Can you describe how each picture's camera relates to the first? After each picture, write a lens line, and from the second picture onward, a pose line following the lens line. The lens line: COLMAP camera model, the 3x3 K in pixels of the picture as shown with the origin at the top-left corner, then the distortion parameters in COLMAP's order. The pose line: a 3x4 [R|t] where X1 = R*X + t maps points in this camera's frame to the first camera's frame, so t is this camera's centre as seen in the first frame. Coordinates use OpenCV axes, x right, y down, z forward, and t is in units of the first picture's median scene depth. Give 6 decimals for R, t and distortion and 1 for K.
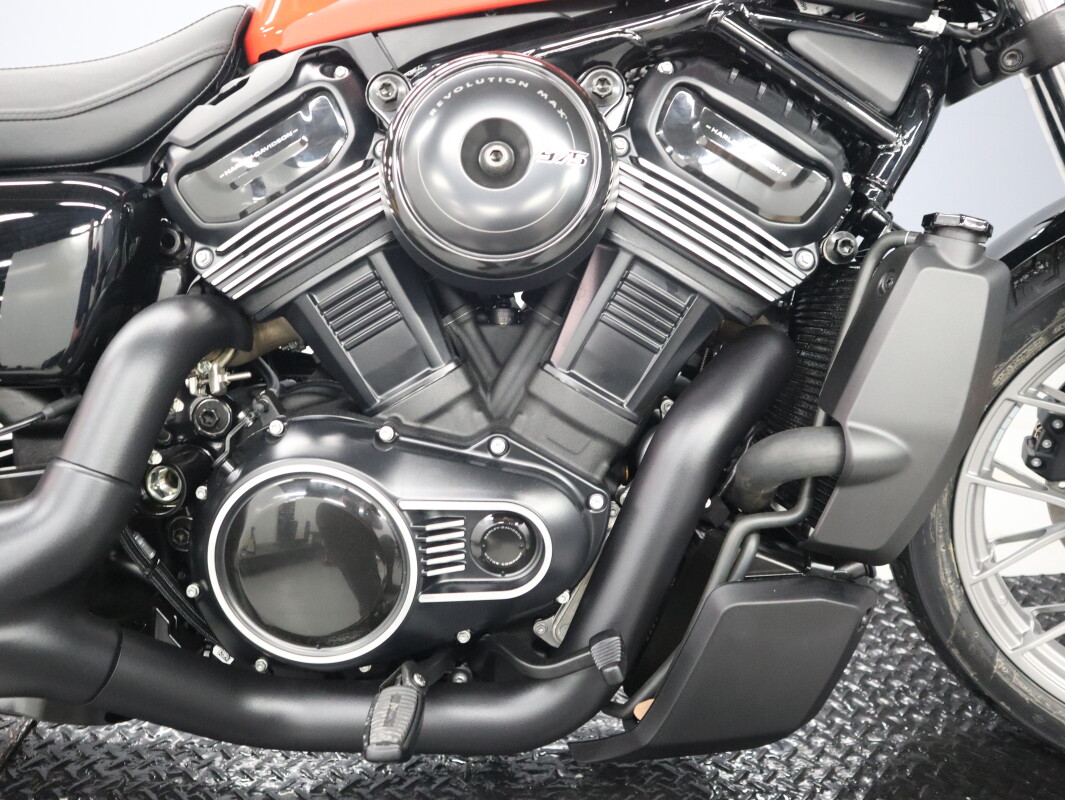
lens RADIAL K [[842.8, 0, 532.5], [0, 842.8, 400.0], [0, 0, 1]] dist [-0.115219, 0.077492]
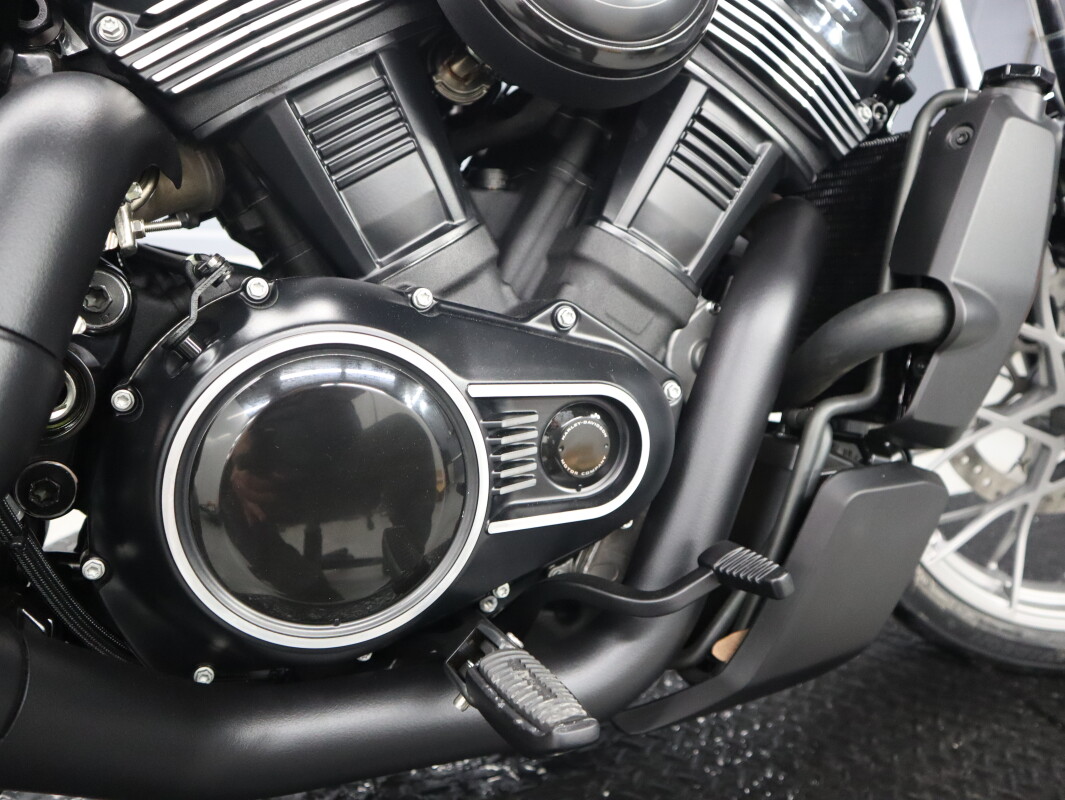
lens RADIAL K [[842.8, 0, 532.5], [0, 842.8, 400.0], [0, 0, 1]] dist [-0.115219, 0.077492]
pose [[0.919391, -0.035691, 0.391721, -0.363861], [0.047848, 0.998627, -0.021313, 0.142679], [-0.390423, 0.038338, 0.919837, 0.323648]]
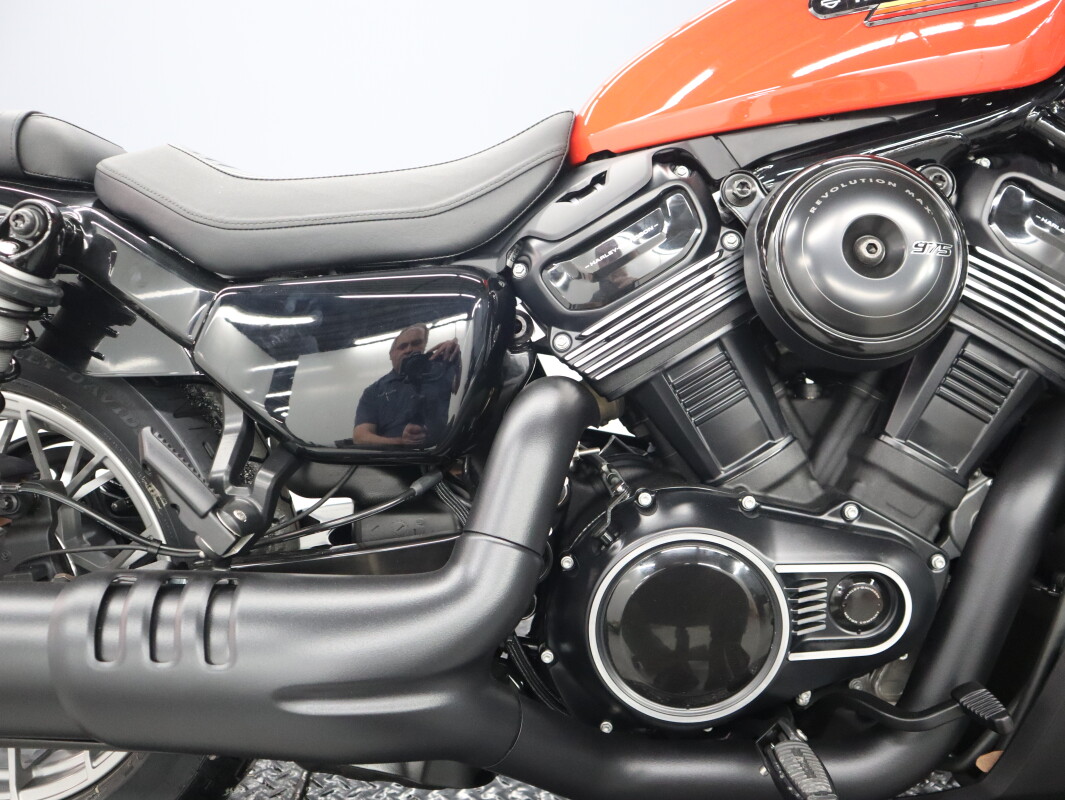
lens RADIAL K [[842.8, 0, 532.5], [0, 842.8, 400.0], [0, 0, 1]] dist [-0.115219, 0.077492]
pose [[0.998584, -0.019441, -0.049516, -0.392234], [0.015331, 0.996509, -0.082070, -0.007342], [0.050939, 0.081194, 0.995396, -0.088445]]
